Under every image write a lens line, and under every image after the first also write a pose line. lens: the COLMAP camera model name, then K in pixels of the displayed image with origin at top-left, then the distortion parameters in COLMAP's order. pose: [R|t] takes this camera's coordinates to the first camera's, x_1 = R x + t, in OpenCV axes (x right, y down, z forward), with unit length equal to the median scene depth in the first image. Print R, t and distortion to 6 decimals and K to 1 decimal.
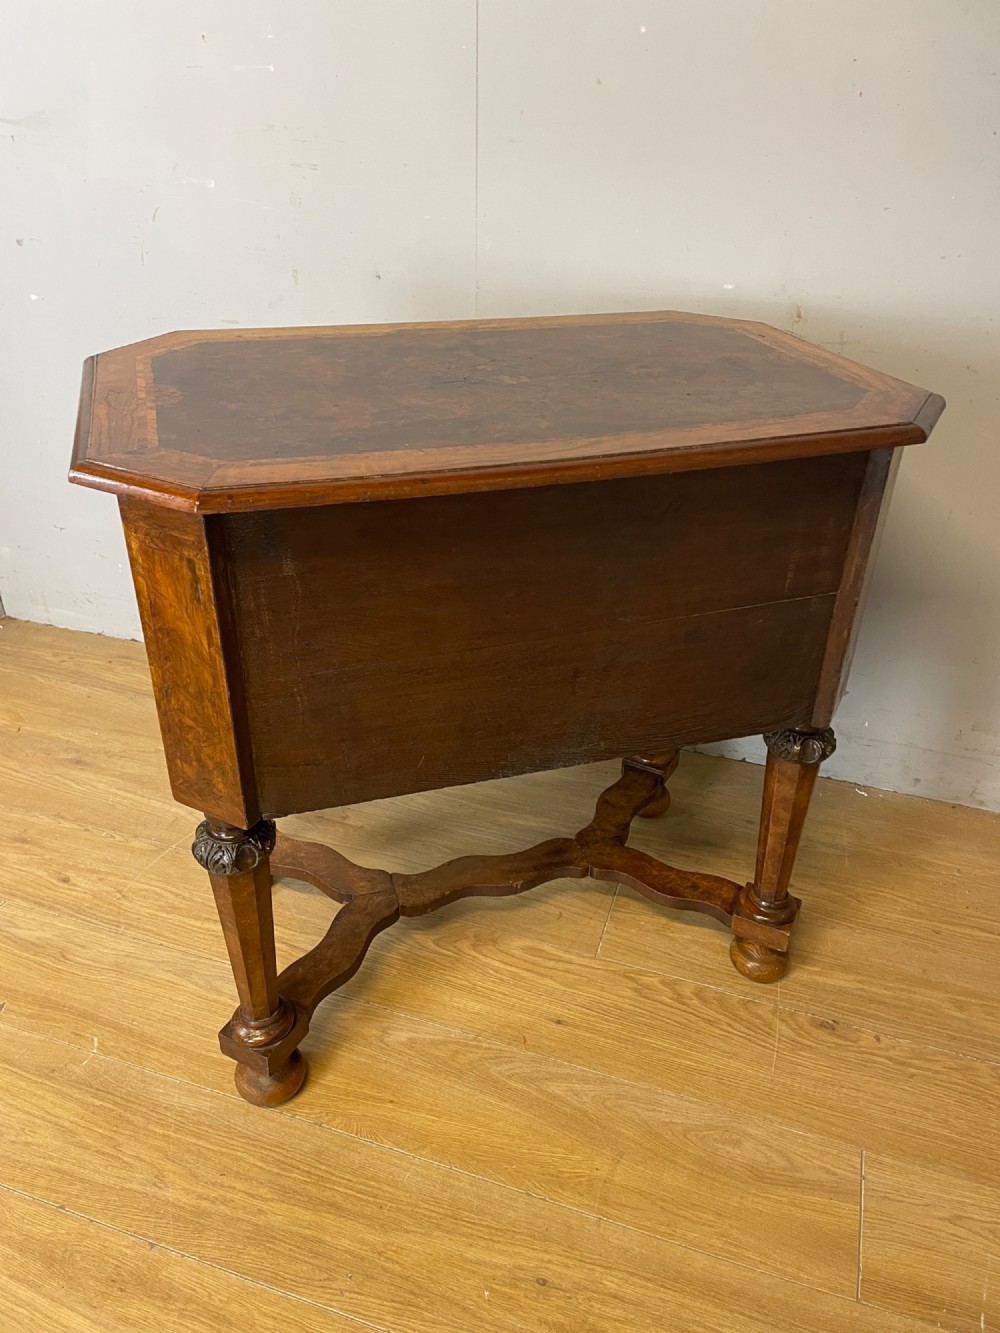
lens RADIAL K [[1012.2, 0, 486.1], [0, 1012.2, 672.1], [0, 0, 1]] dist [0.094547, -0.123642]
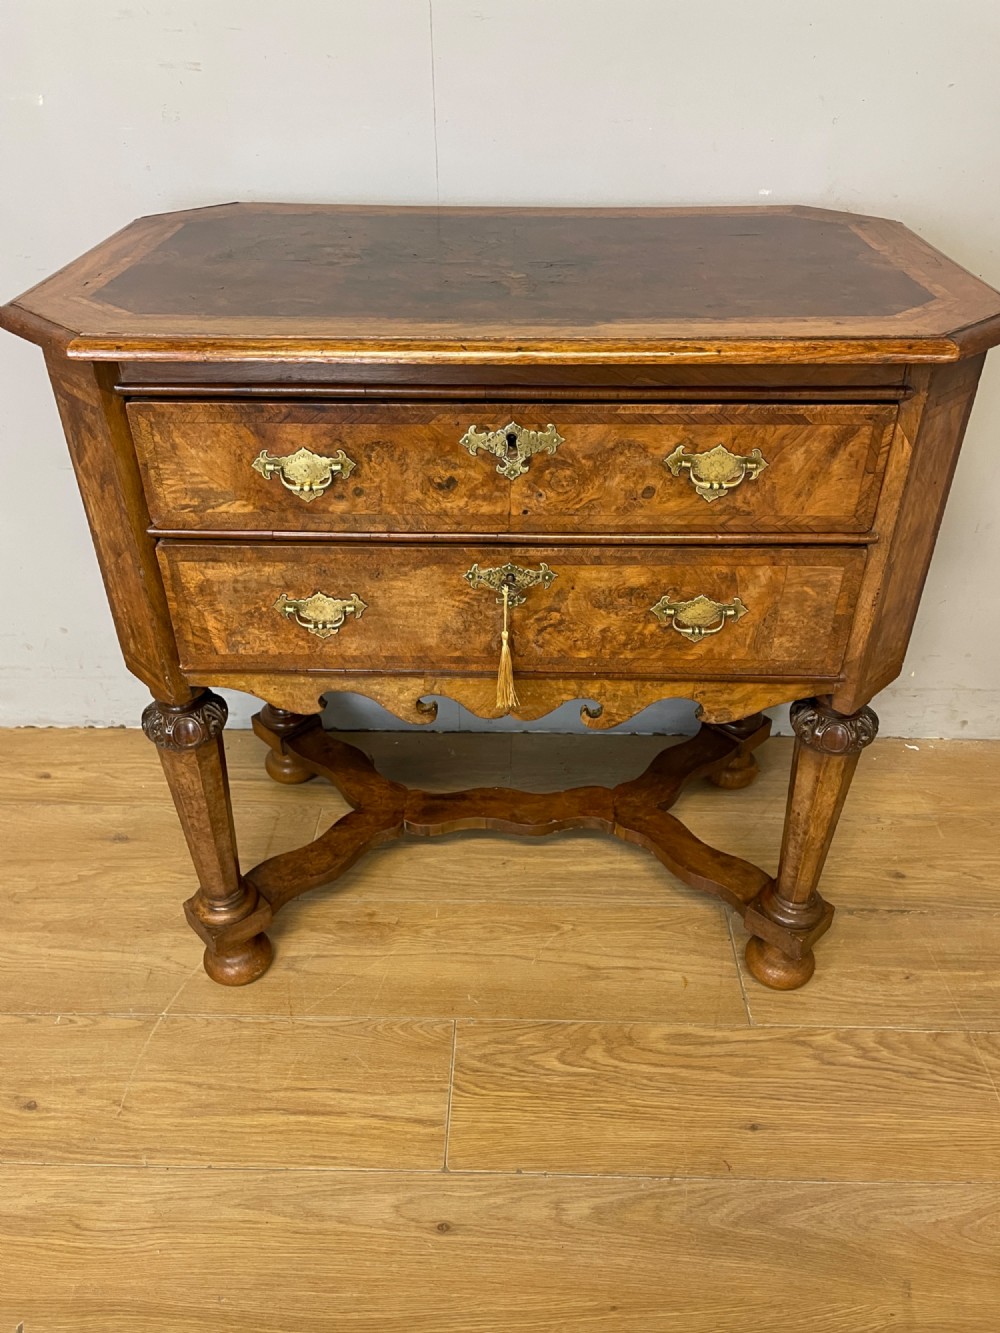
lens RADIAL K [[1012.2, 0, 503.7], [0, 1012.2, 662.4], [0, 0, 1]] dist [0.094547, -0.123642]
pose [[0.953499, -0.181409, 0.240688, -0.239805], [0.168106, 0.982921, 0.074877, -0.110784], [-0.250161, -0.030934, 0.967710, 0.264608]]
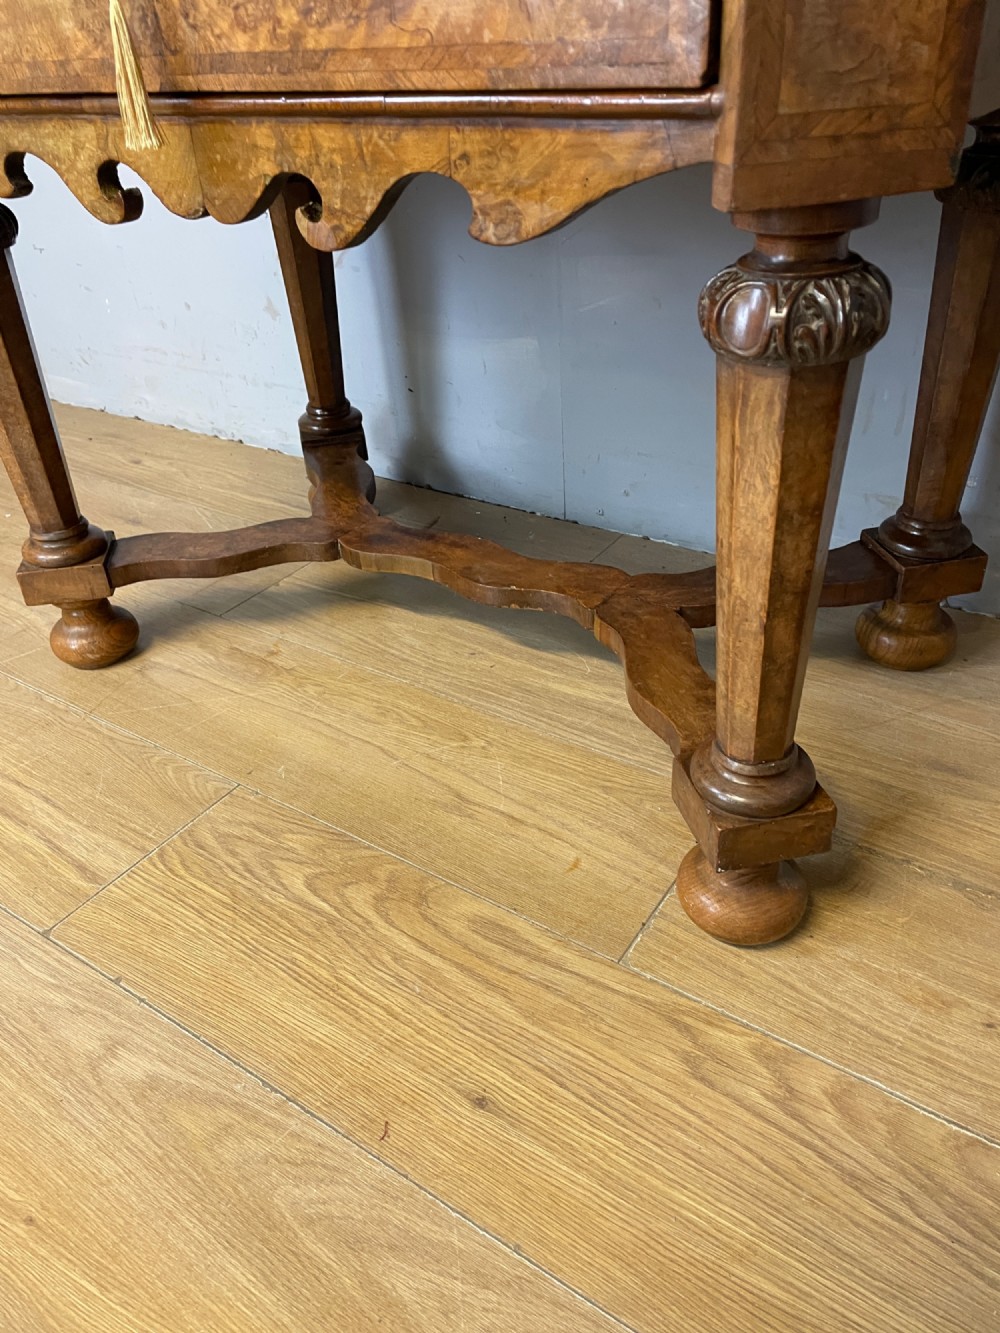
lens RADIAL K [[1012.2, 0, 492.4], [0, 1012.2, 659.8], [0, 0, 1]] dist [0.094547, -0.123642]
pose [[0.959428, 0.087884, -0.267906, 0.169496], [-0.077470, 0.995779, 0.049219, 0.132983], [0.271101, -0.026468, 0.962187, 0.577195]]
